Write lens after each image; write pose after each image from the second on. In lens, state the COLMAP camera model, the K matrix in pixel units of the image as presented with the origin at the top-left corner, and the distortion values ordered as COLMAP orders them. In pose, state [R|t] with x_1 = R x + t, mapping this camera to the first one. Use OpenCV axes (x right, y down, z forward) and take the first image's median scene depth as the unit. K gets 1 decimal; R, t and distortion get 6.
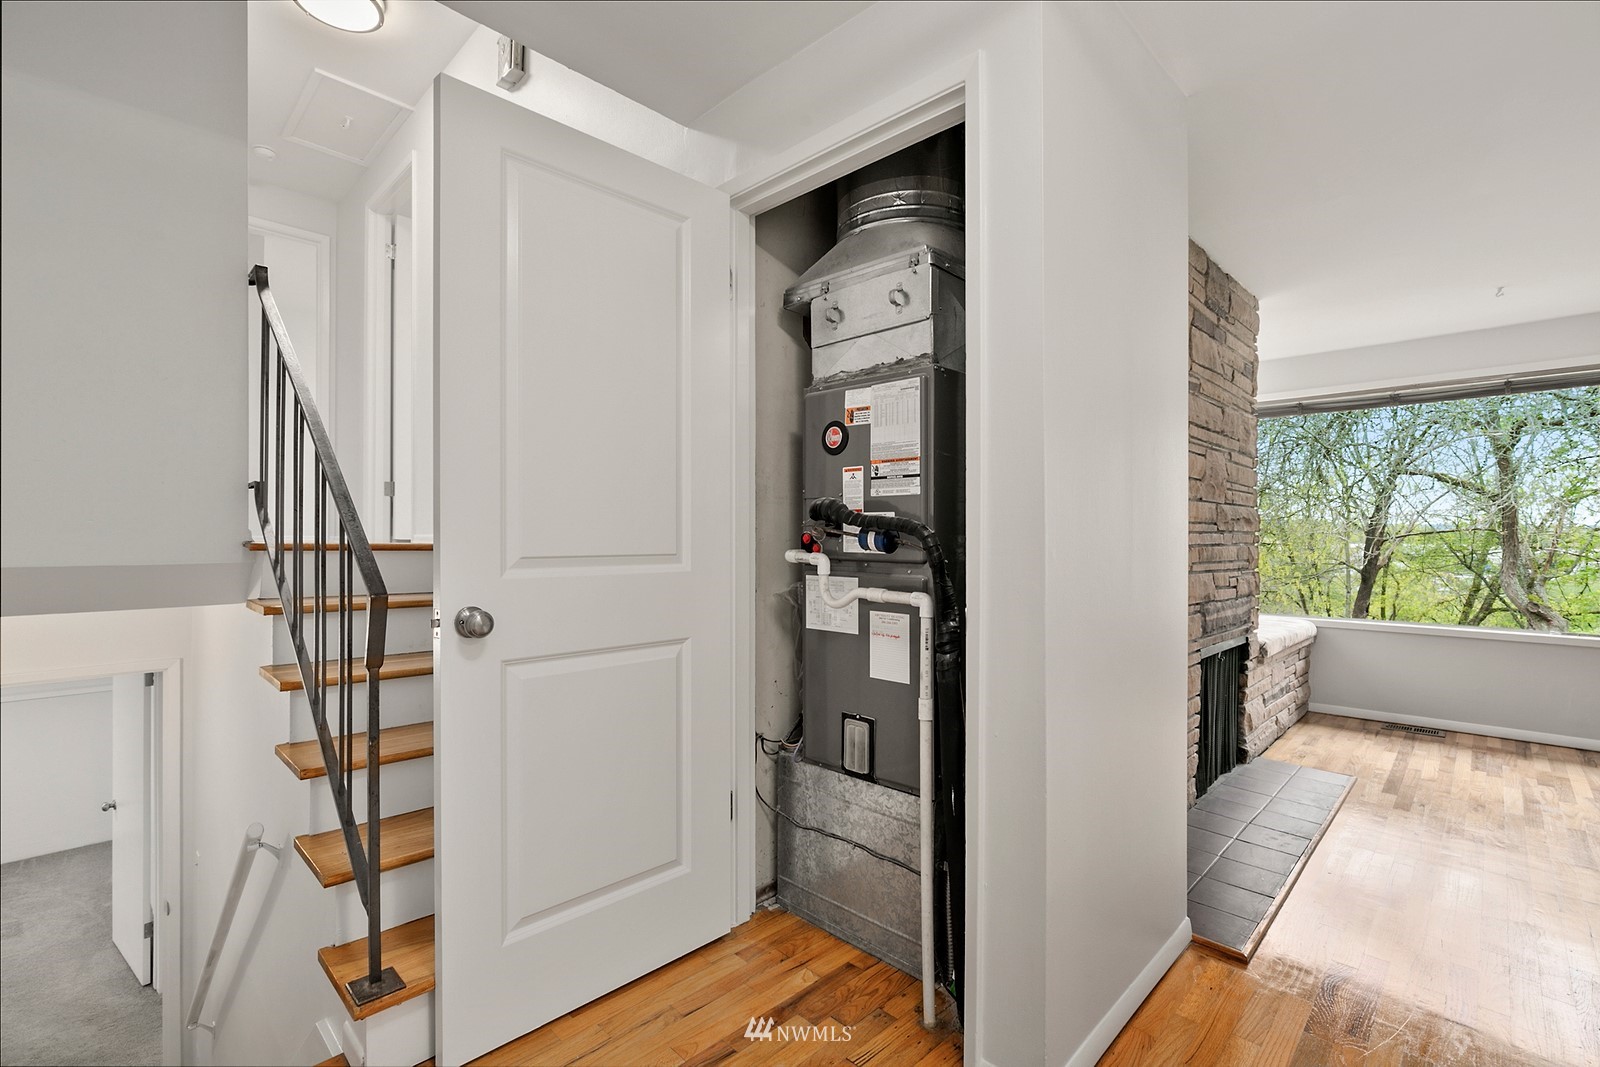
lens RADIAL K [[722.5, 0, 801.1], [0, 722.5, 537.0], [0, 0, 1]] dist [-0.007462, 0.000828]
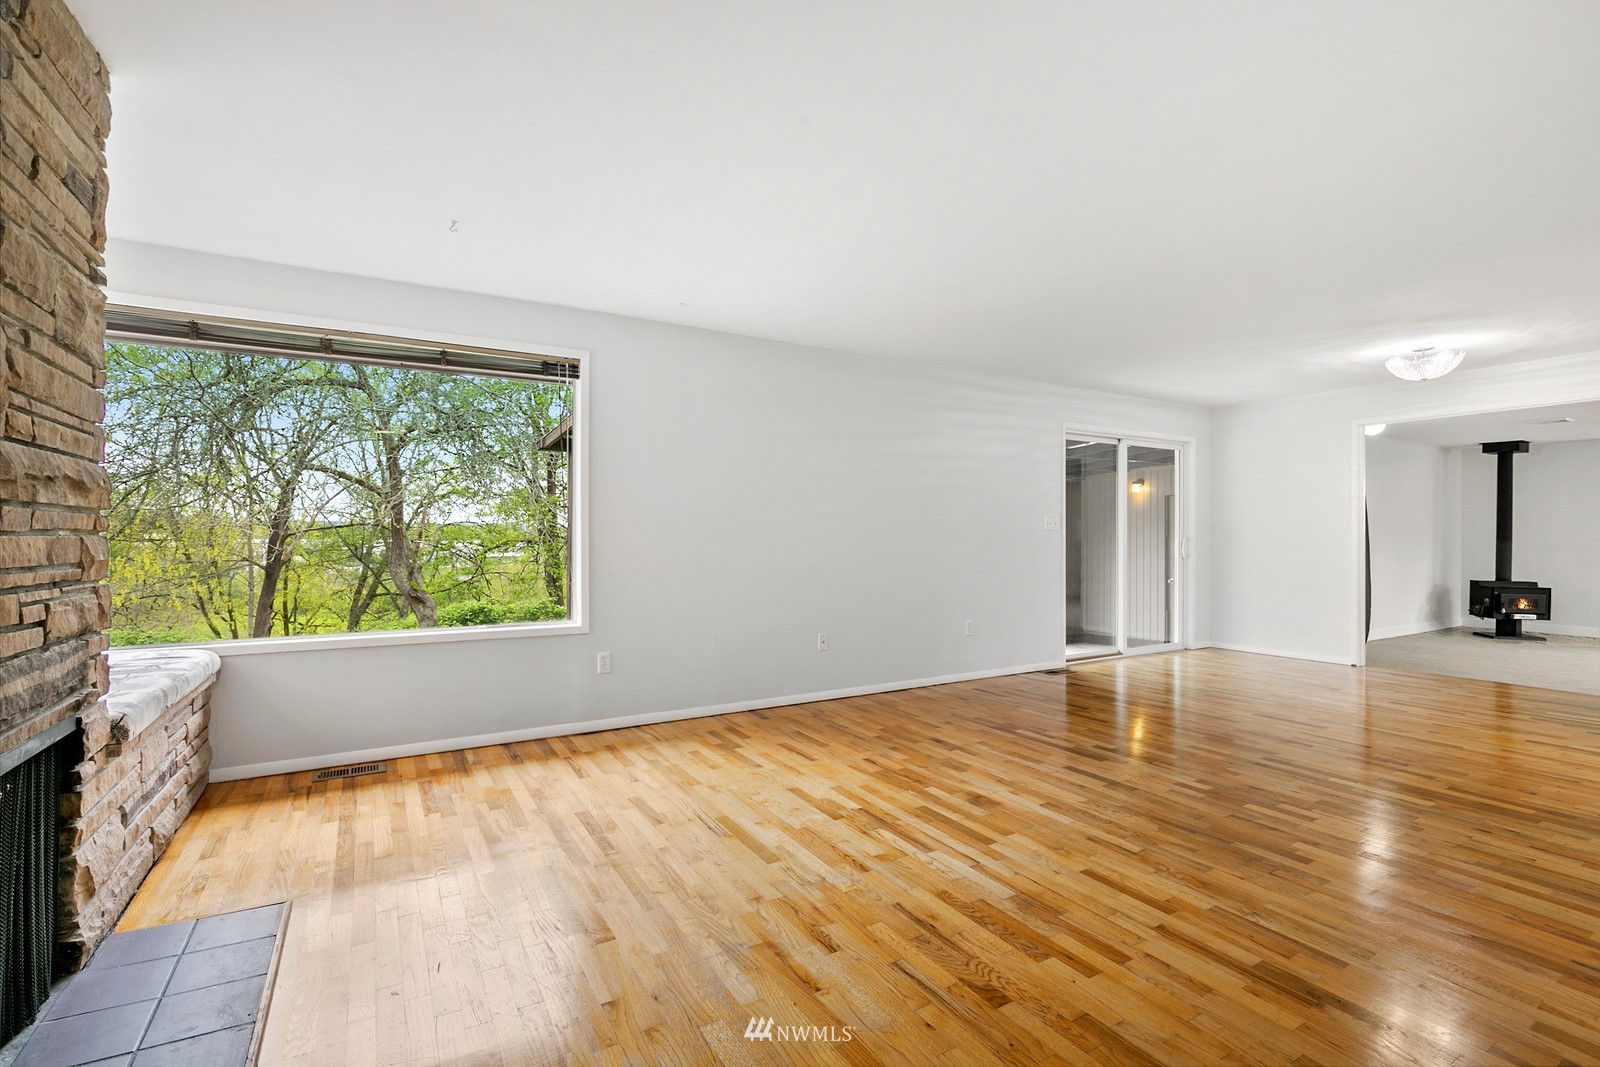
lens RADIAL K [[722.5, 0, 801.1], [0, 722.5, 537.0], [0, 0, 1]] dist [-0.007462, 0.000828]
pose [[0.263383, -0.004716, 0.964680, 0.209391], [-0.000903, 0.999986, 0.005136, 0.008007], [-0.964691, -0.002224, 0.263375, 0.297252]]
